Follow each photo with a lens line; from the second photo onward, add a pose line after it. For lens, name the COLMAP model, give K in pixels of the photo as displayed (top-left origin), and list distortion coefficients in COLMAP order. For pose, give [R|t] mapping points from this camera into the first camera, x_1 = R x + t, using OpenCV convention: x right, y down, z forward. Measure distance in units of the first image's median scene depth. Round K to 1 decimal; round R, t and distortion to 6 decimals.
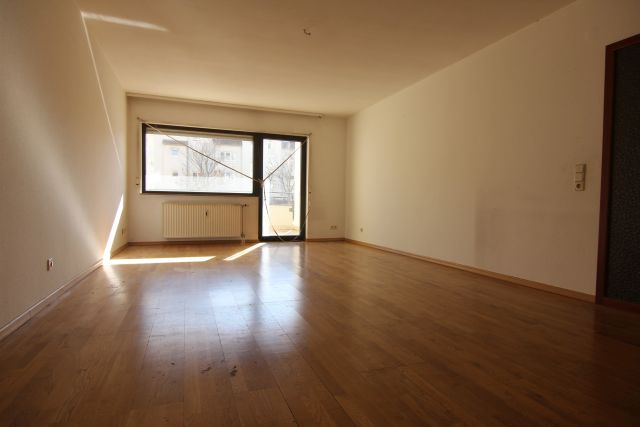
lens RADIAL K [[361.7, 0, 322.6], [0, 361.7, 210.3], [0, 0, 1]] dist [-0.001040, -0.000874]
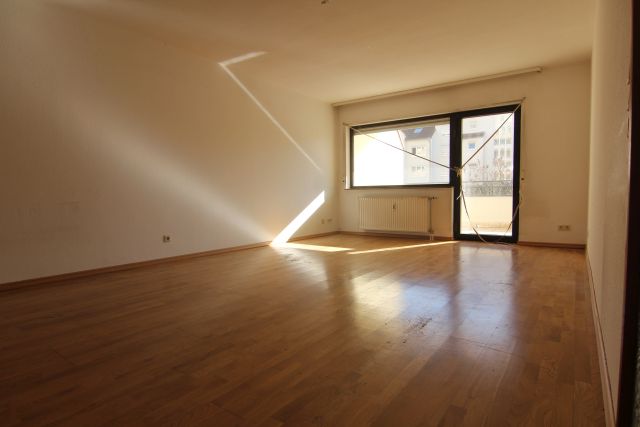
lens RADIAL K [[361.7, 0, 323.5], [0, 361.7, 216.2], [0, 0, 1]] dist [-0.001040, -0.000874]
pose [[0.565326, 0.027234, -0.824418, 0.358609], [0.003683, 0.999362, 0.035539, -0.000987], [0.824859, -0.023127, 0.564865, 0.254730]]
